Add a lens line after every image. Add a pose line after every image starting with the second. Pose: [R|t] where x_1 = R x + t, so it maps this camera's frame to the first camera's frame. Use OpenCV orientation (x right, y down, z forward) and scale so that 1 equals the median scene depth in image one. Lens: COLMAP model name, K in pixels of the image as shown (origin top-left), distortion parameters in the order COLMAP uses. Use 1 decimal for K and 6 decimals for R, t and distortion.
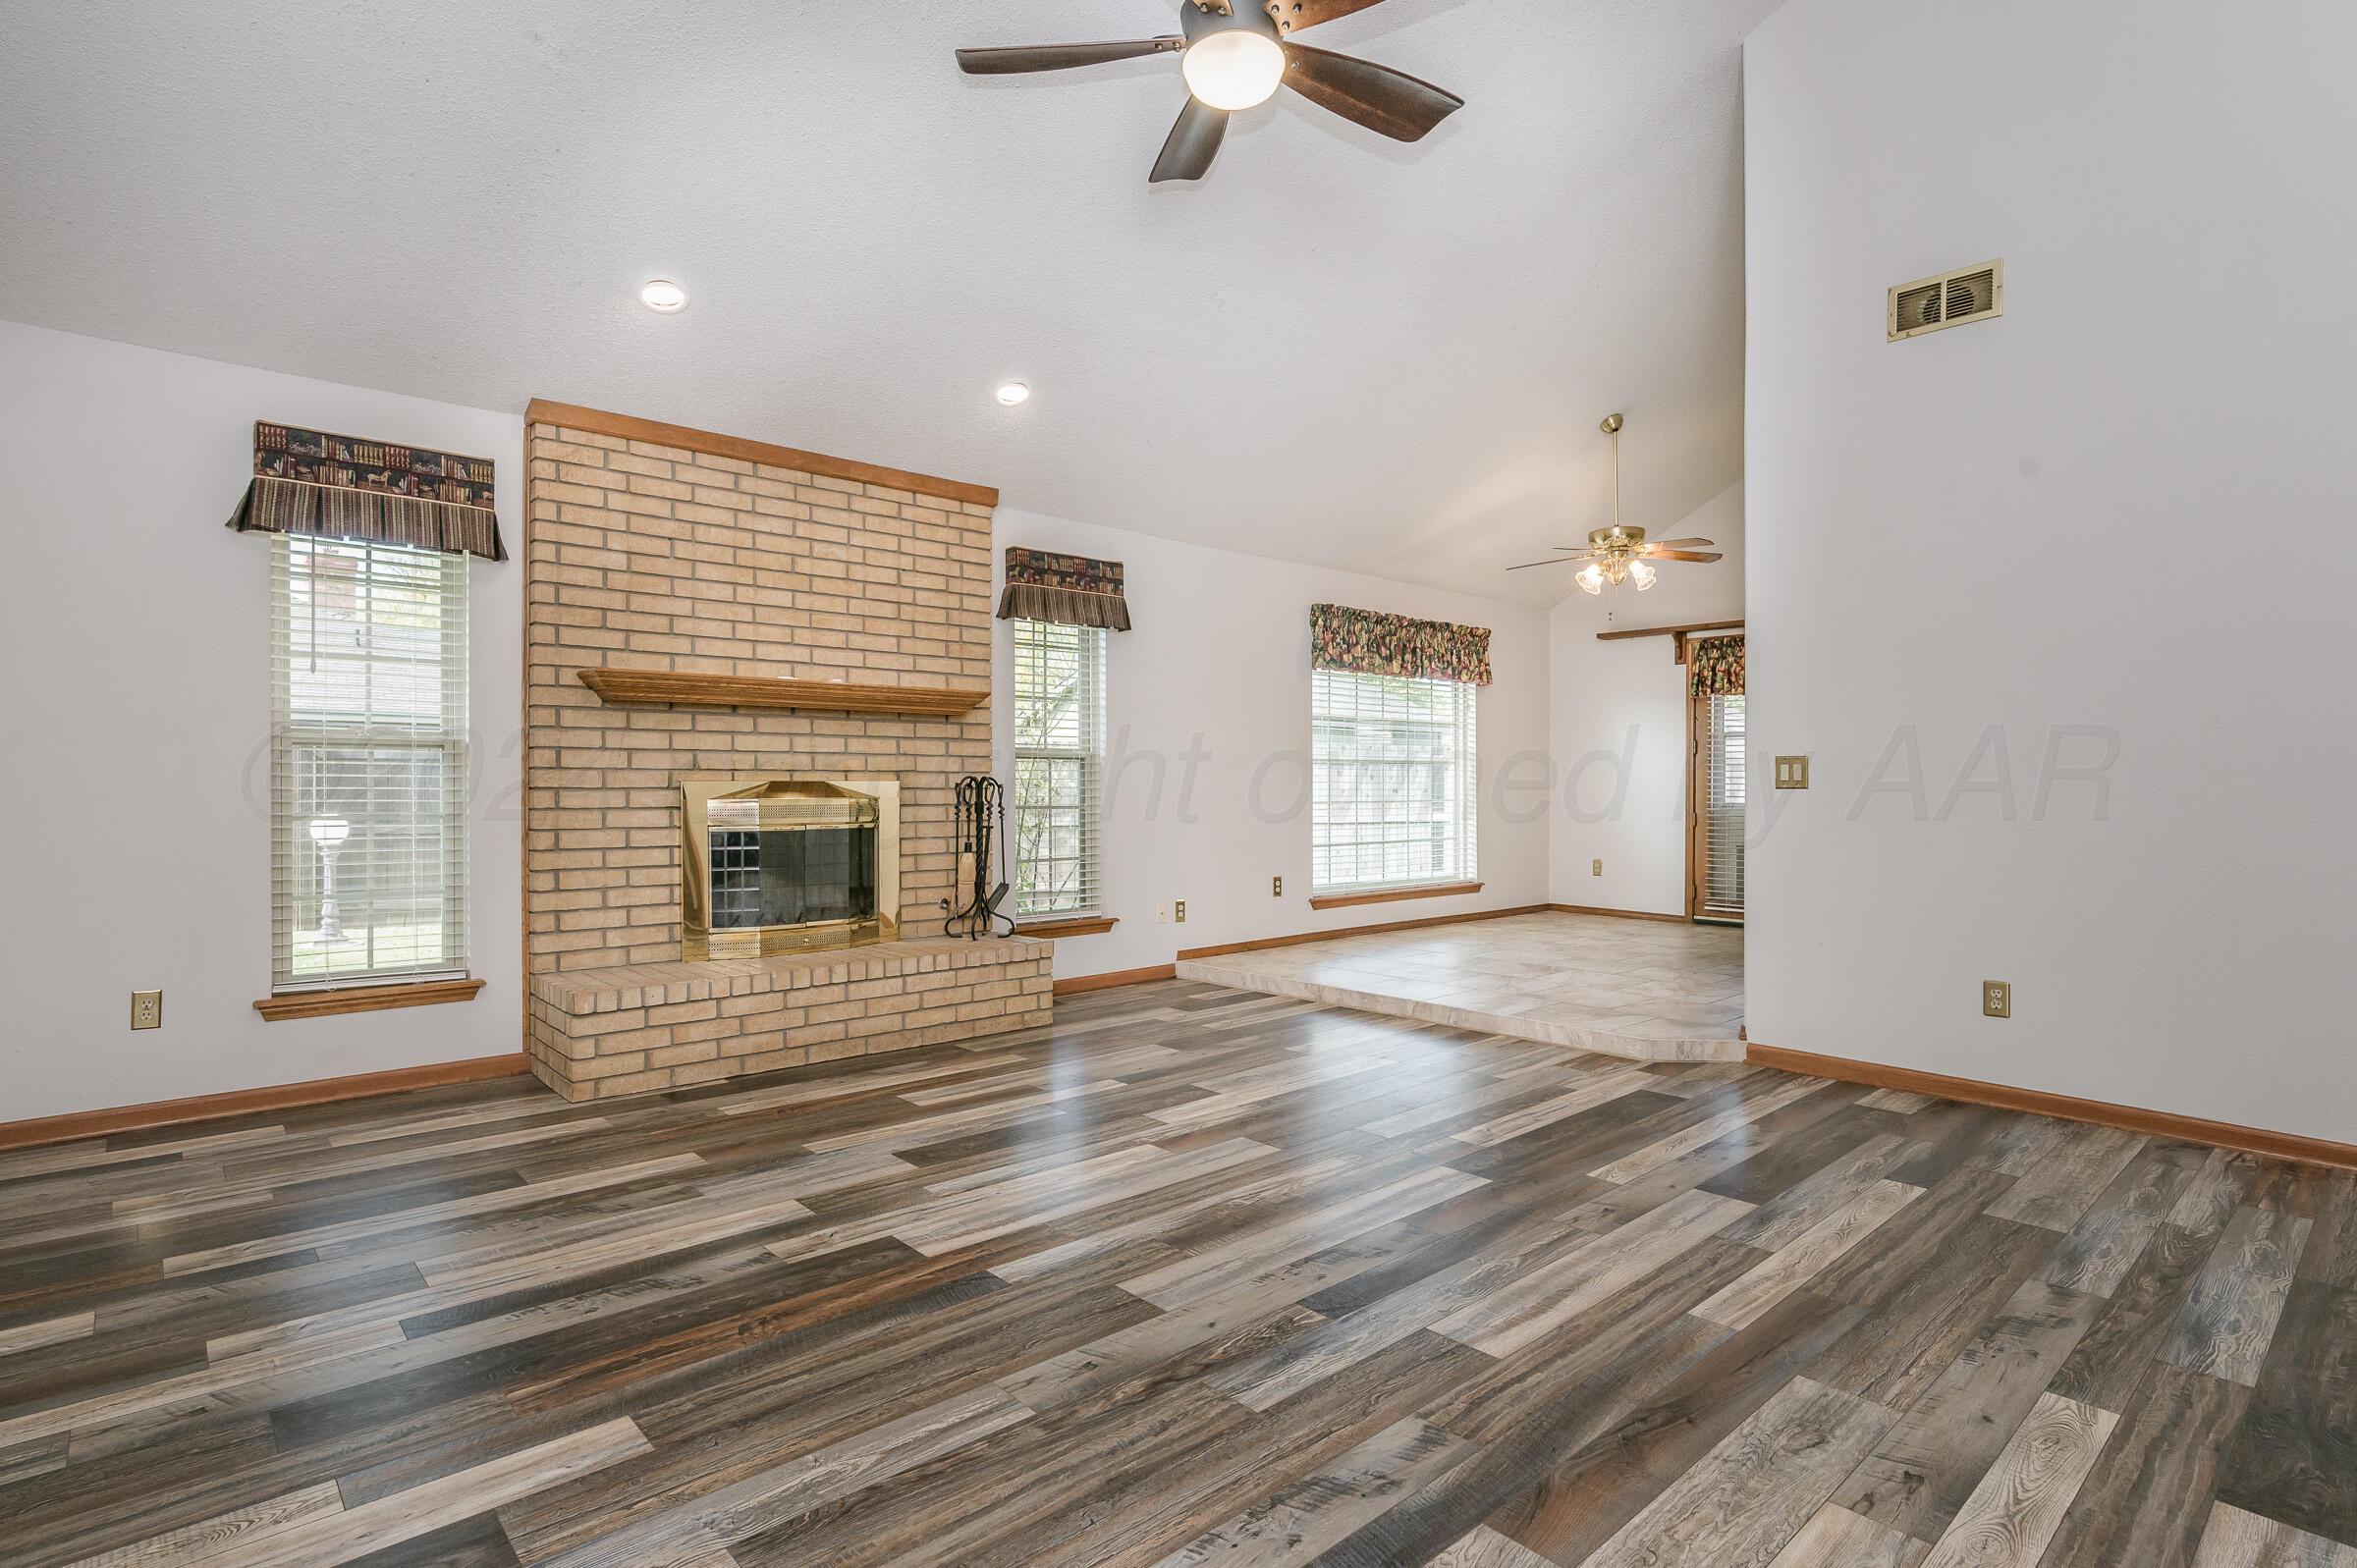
lens RADIAL K [[1155.3, 0, 1184.1], [0, 1155.3, 791.2], [0, 0, 1]] dist [-0.005481, -0.000571]
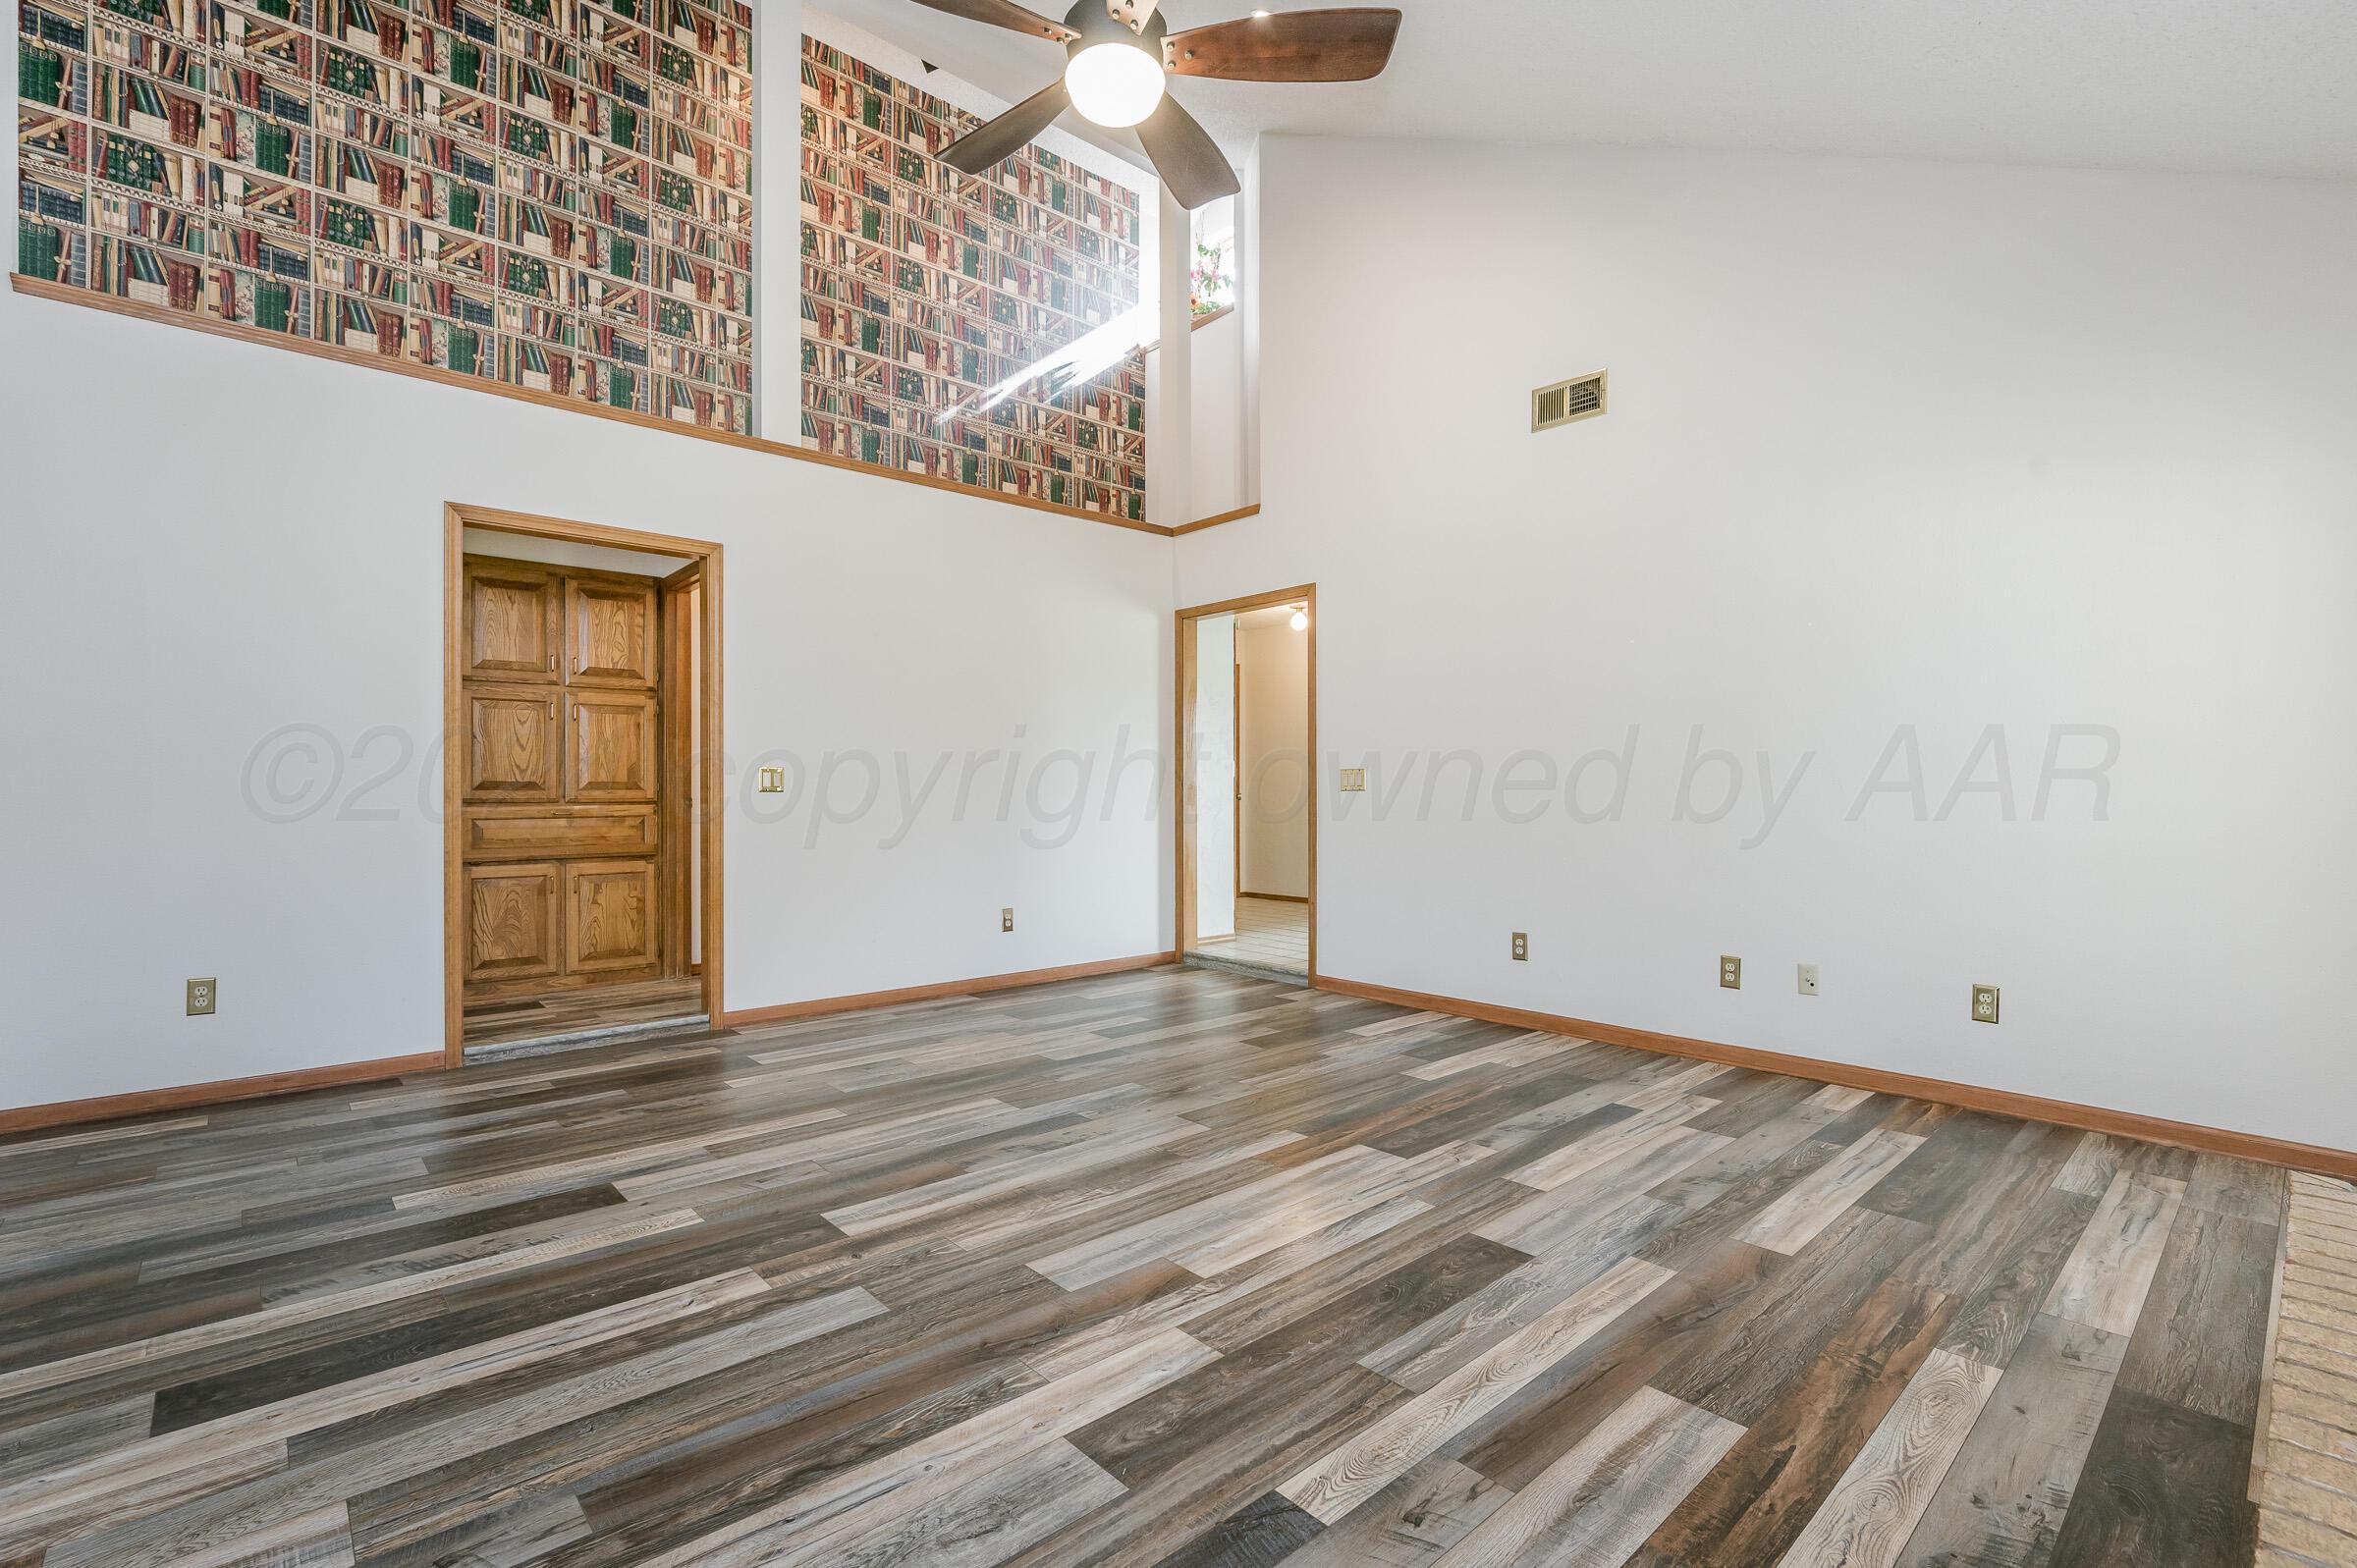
lens RADIAL K [[1022.9, 0, 1175.8], [0, 1022.9, 788.2], [0, 0, 1]] dist [0.004278, 0.000822]
pose [[-0.999952, -0.001814, 0.009639, -0.021168], [-0.001750, 0.999977, 0.006587, -0.004983], [-0.009651, 0.006570, -0.999932, 1.860491]]
